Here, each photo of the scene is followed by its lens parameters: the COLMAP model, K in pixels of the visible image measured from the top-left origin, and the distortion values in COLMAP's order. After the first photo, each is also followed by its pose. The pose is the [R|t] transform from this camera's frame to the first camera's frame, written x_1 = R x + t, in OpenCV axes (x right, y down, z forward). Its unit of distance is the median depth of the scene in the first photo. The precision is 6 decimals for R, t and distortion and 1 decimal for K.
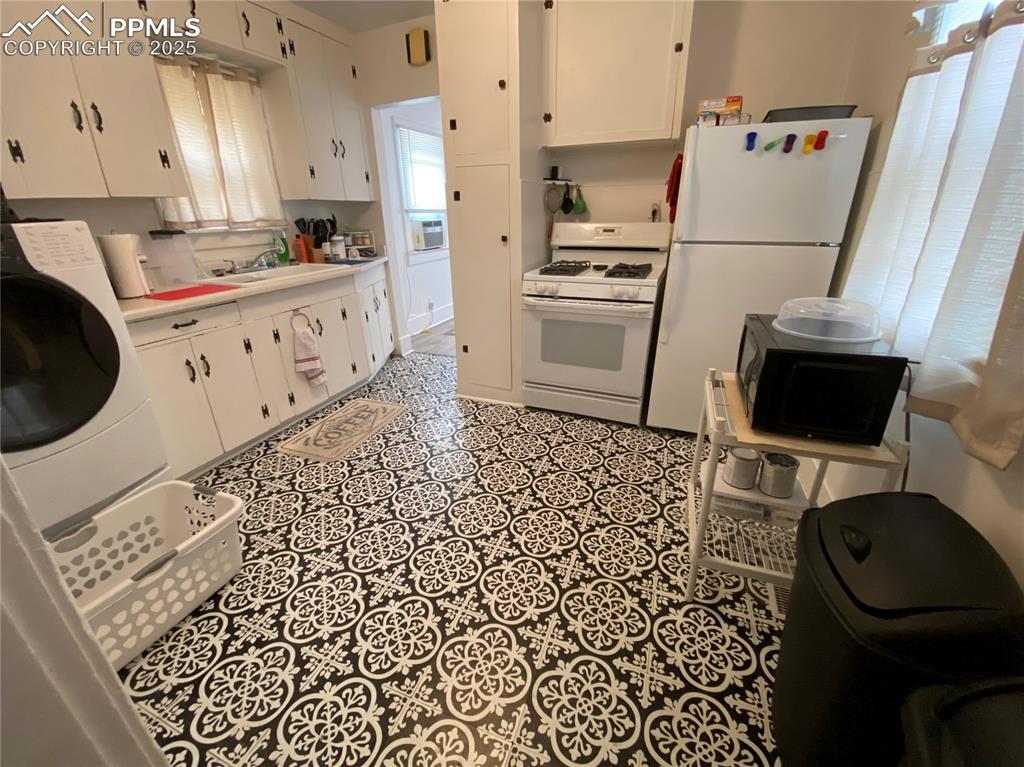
lens RADIAL K [[415.6, 0, 512.8], [0, 415.6, 377.8], [0, 0, 1]] dist [0.015388, -0.018939]
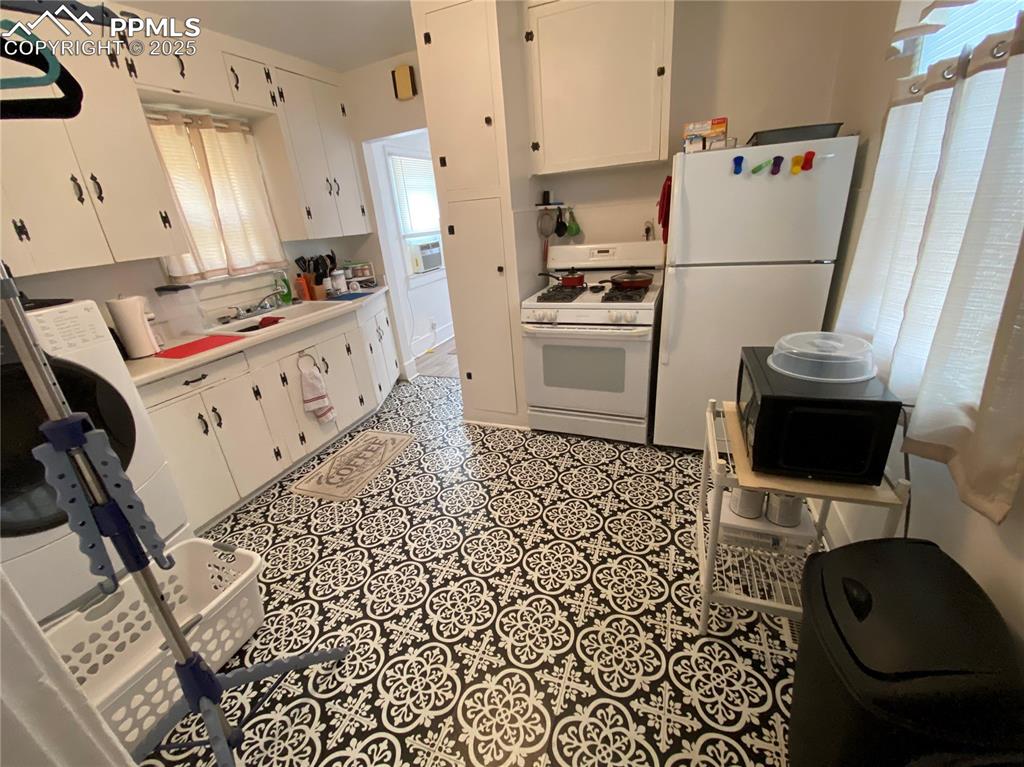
lens RADIAL K [[415.6, 0, 512.8], [0, 415.6, 377.8], [0, 0, 1]] dist [0.015388, -0.018939]
pose [[0.997862, -0.062633, -0.018659, 0.019097], [0.062569, 0.998033, -0.003967, -0.101542], [0.018871, 0.002791, 0.999818, -0.017570]]
